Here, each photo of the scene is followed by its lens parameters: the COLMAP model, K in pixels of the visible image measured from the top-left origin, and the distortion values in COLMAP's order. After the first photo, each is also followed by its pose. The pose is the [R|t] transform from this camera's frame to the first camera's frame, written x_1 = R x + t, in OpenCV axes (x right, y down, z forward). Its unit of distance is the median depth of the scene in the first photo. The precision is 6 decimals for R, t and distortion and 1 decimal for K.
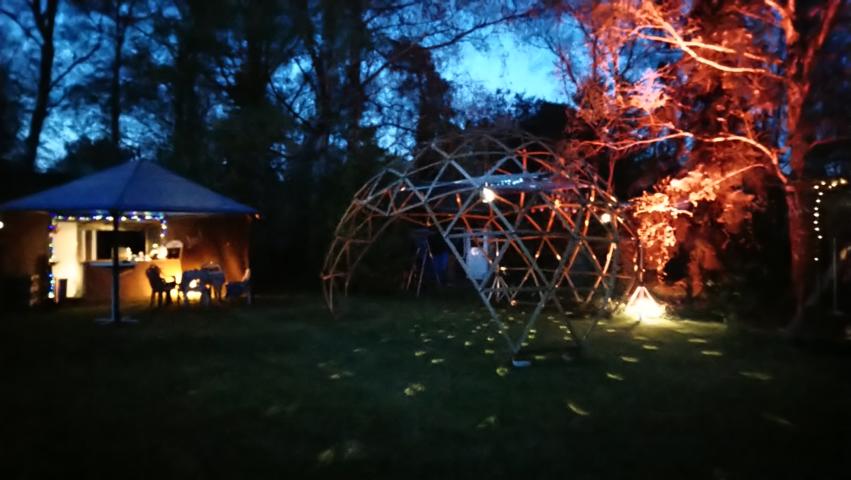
lens RADIAL K [[528.0, 0, 425.5], [0, 528.0, 240.0], [0, 0, 1]] dist [0.056105, -0.072286]
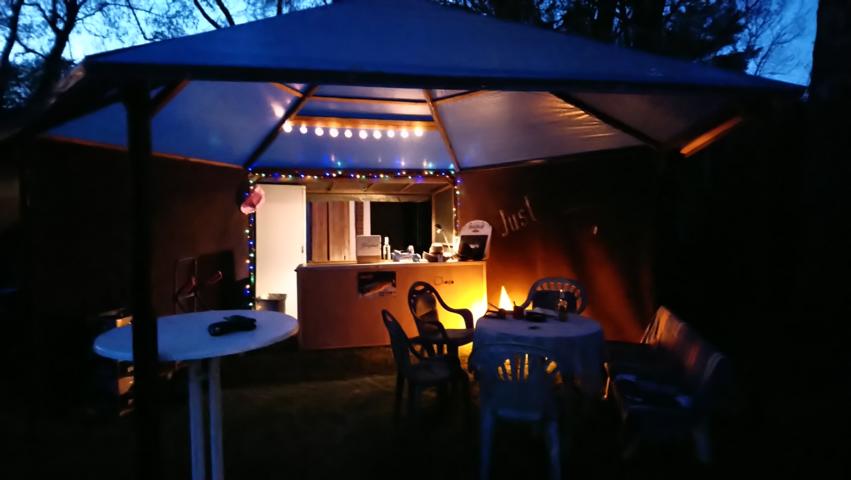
lens RADIAL K [[528.0, 0, 425.5], [0, 528.0, 240.0], [0, 0, 1]] dist [0.056105, -0.072286]
pose [[0.846637, 0.028114, -0.531428, -0.264519], [0.001740, 0.998452, 0.055593, -0.007966], [0.532168, -0.047992, 0.845277, 0.591231]]
